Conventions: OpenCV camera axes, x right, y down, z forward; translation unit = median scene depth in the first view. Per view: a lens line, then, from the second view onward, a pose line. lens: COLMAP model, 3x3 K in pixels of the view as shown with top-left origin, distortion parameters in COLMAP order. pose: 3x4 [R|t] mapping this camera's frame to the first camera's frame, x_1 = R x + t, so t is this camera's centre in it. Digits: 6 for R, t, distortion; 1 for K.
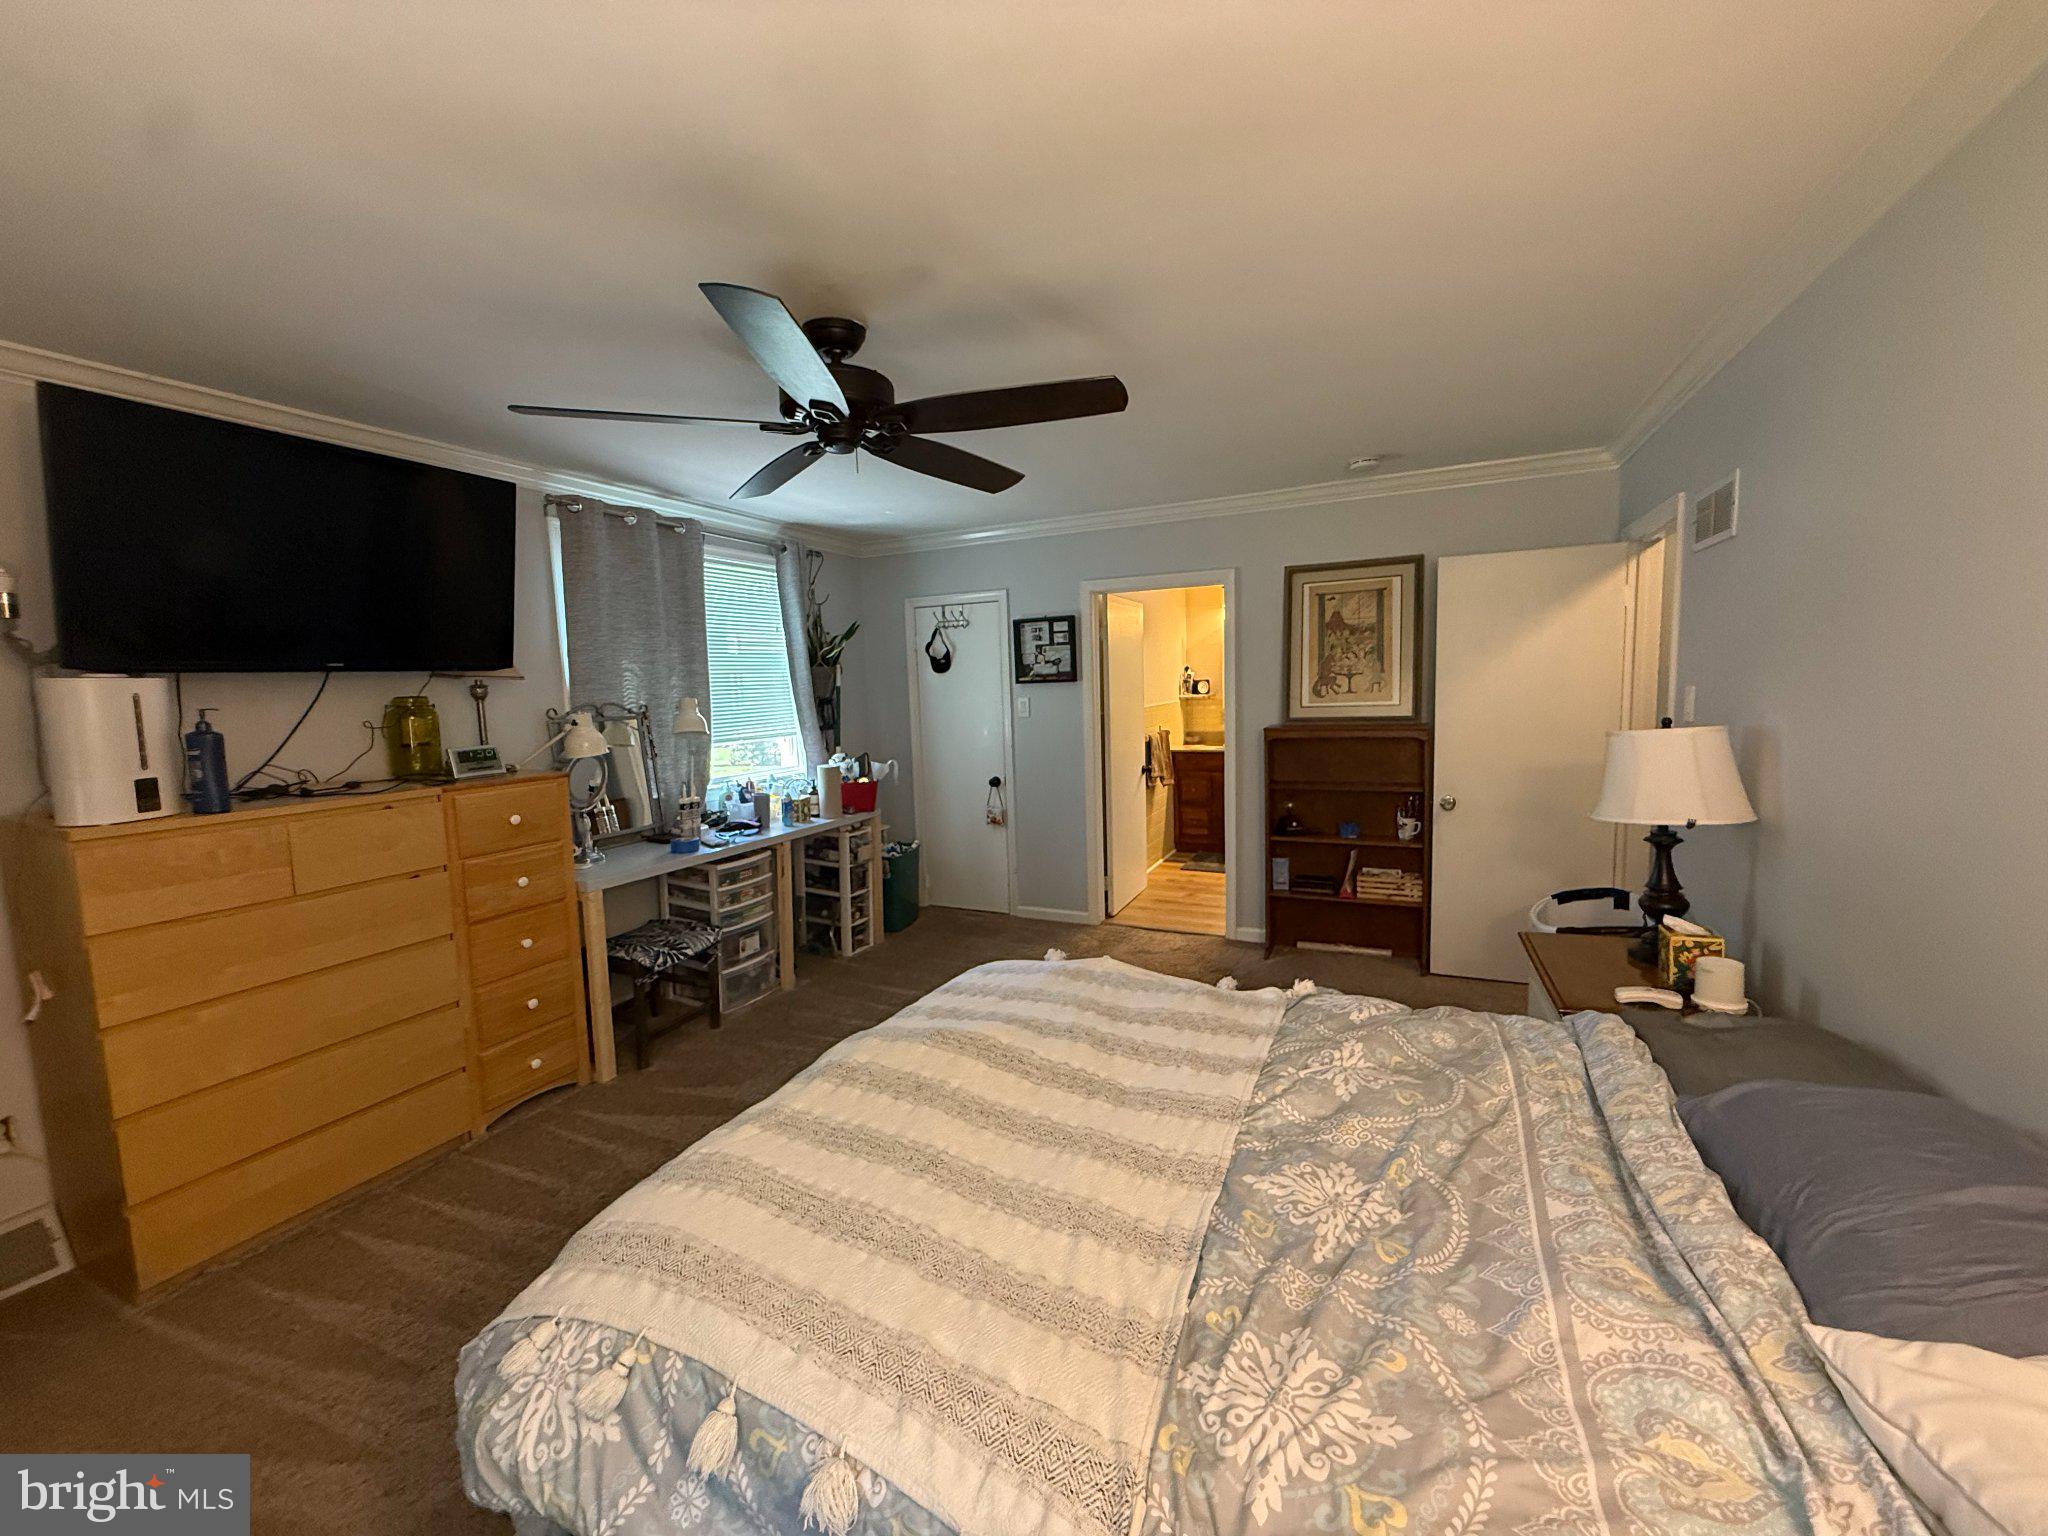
lens RADIAL K [[813.1, 0, 1015.0], [0, 813.1, 762.9], [0, 0, 1]] dist [0.000773, 0.000692]
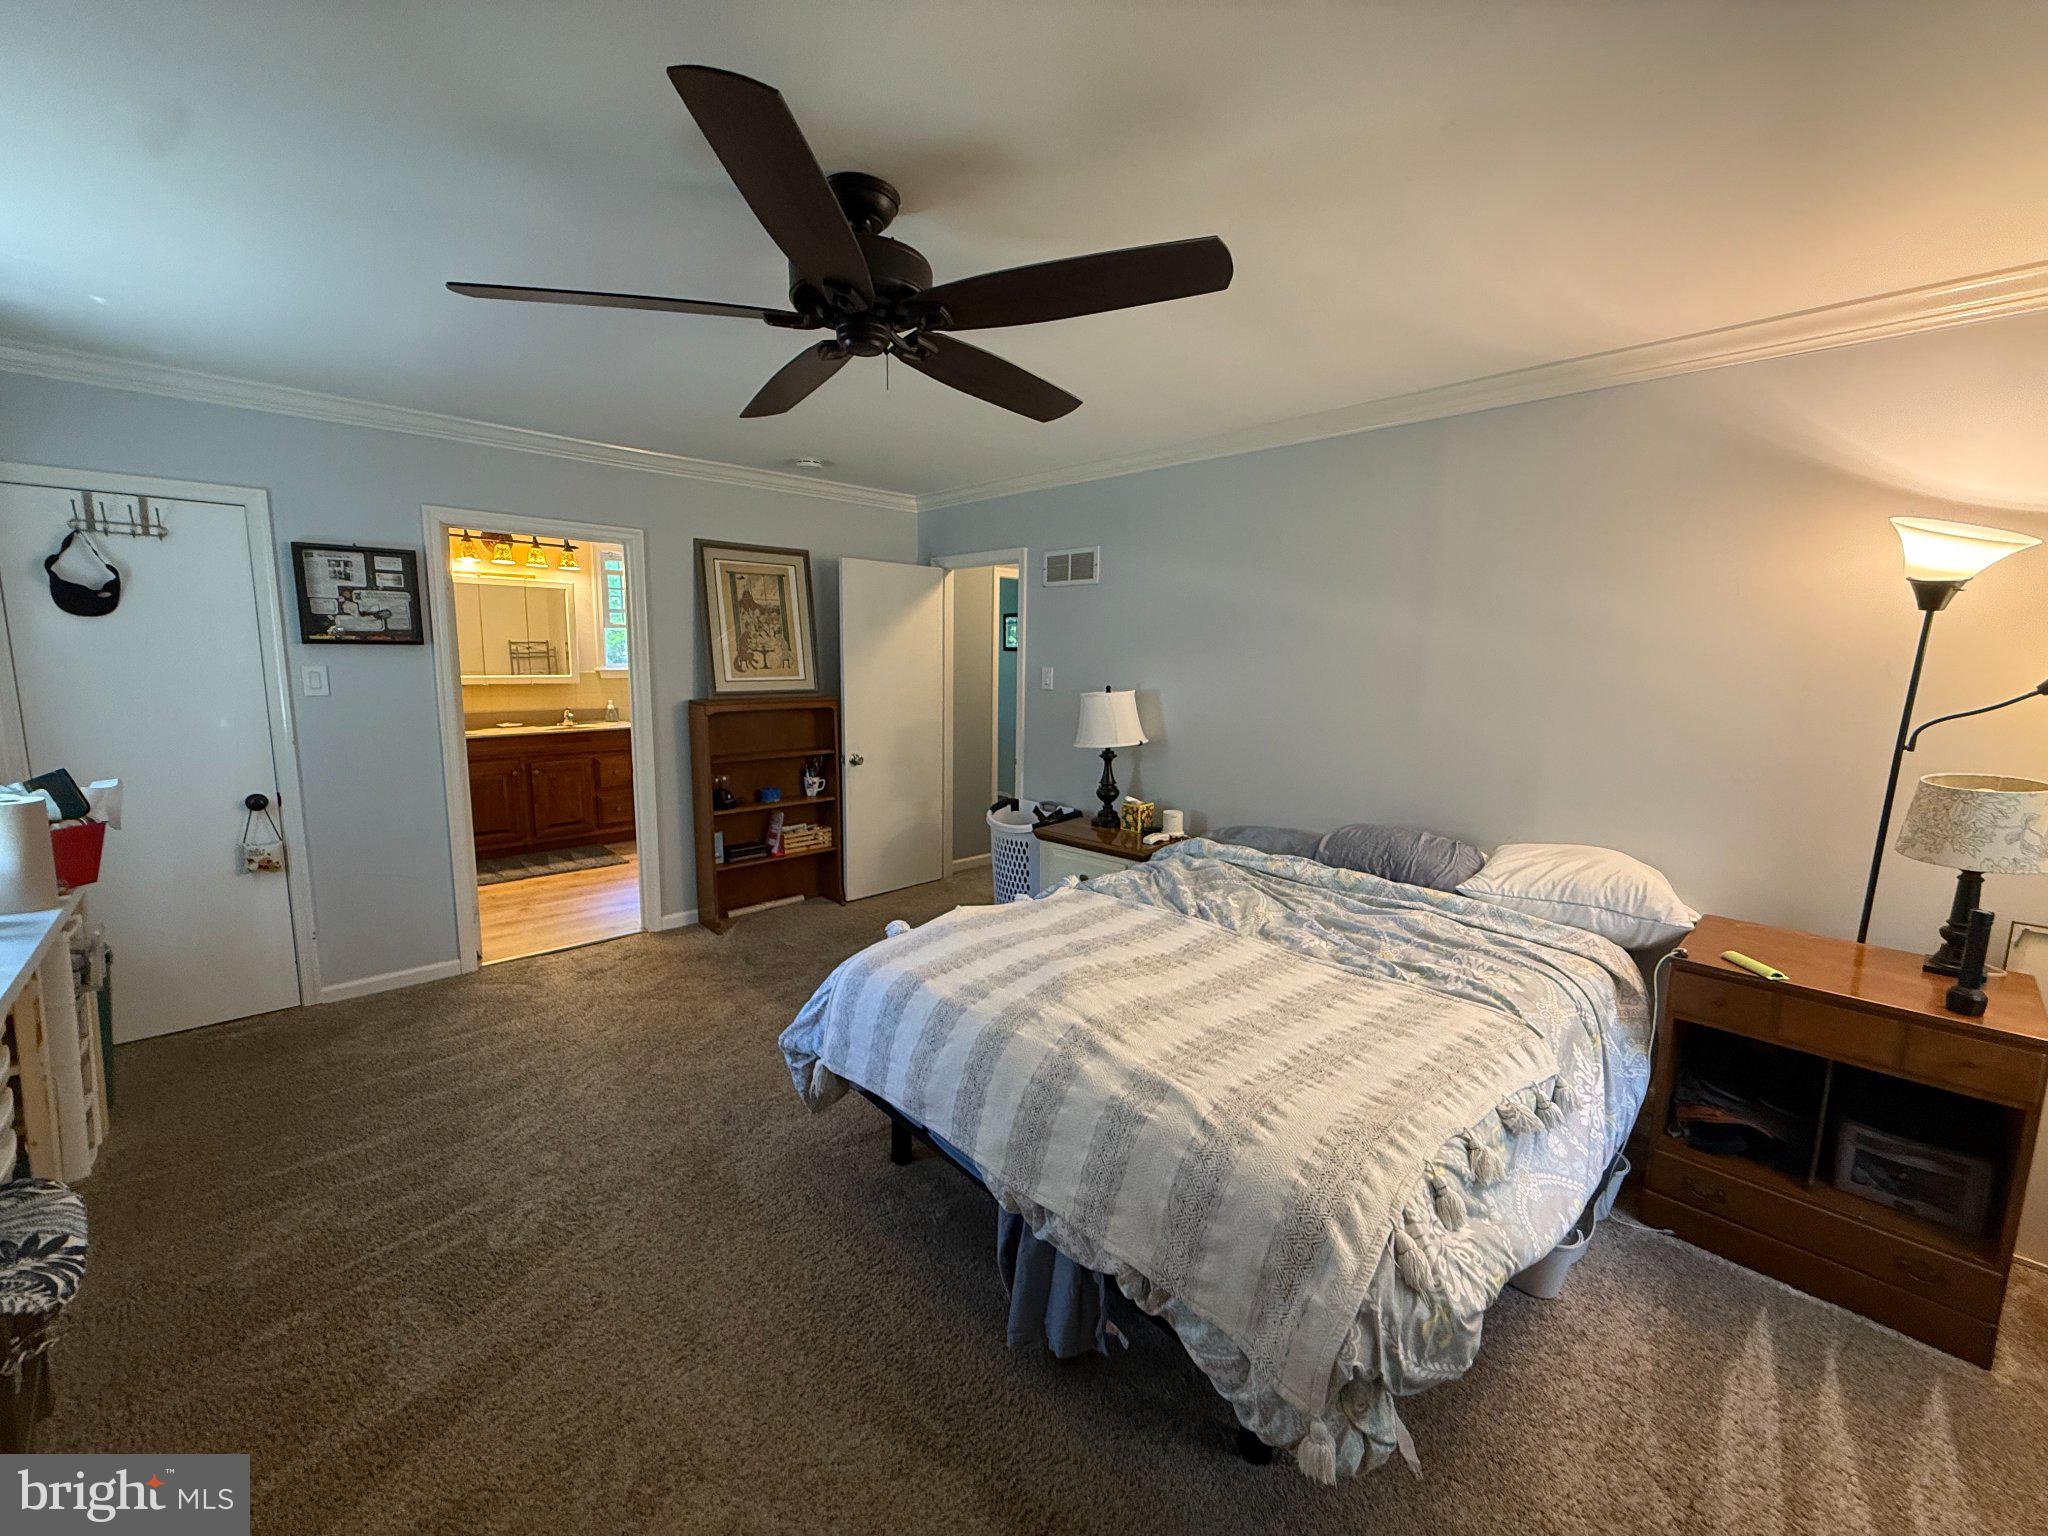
lens RADIAL K [[813.1, 0, 1022.2], [0, 813.1, 767.3], [0, 0, 1]] dist [0.000773, 0.000692]
pose [[0.352028, -0.092723, 0.931385, -0.479520], [0.067738, 0.994996, 0.073453, -0.011396], [-0.933535, 0.037232, 0.356548, 0.296682]]
